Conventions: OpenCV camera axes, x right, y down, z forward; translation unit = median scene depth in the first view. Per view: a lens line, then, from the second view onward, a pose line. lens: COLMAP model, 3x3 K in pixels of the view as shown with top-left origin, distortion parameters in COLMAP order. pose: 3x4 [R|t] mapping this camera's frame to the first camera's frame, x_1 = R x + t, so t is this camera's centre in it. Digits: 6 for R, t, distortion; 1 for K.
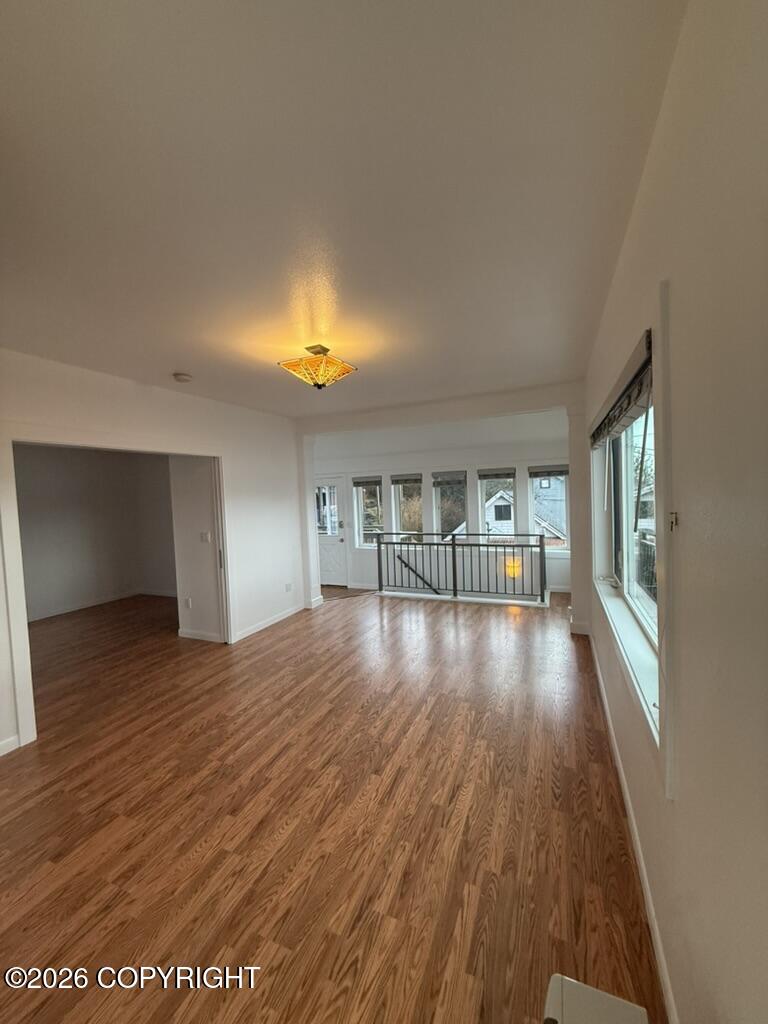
lens RADIAL K [[405.5, 0, 385.3], [0, 405.5, 510.9], [0, 0, 1]] dist [-0.000620, 0.000116]
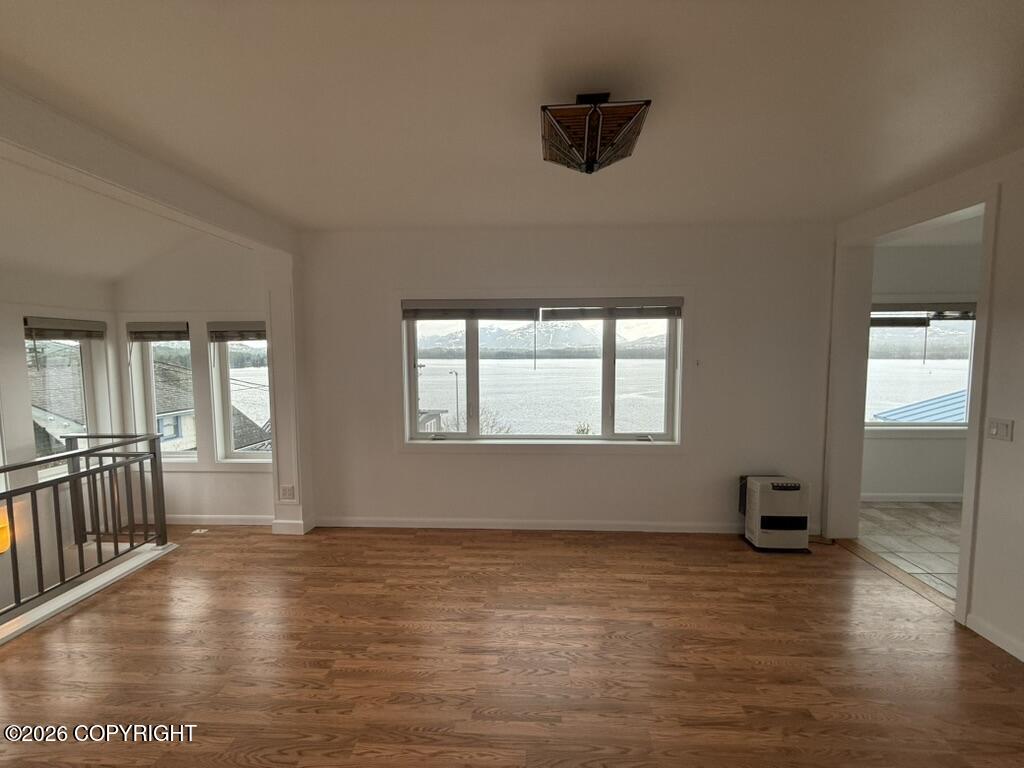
lens RADIAL K [[405.5, 0, 503.6], [0, 405.5, 382.2], [0, 0, 1]] dist [-0.000620, 0.000116]
pose [[-0.336757, -0.027067, 0.941203, -0.908207], [0.064515, 0.996574, 0.051742, -0.049410], [-0.939379, 0.078146, -0.333857, 1.760165]]
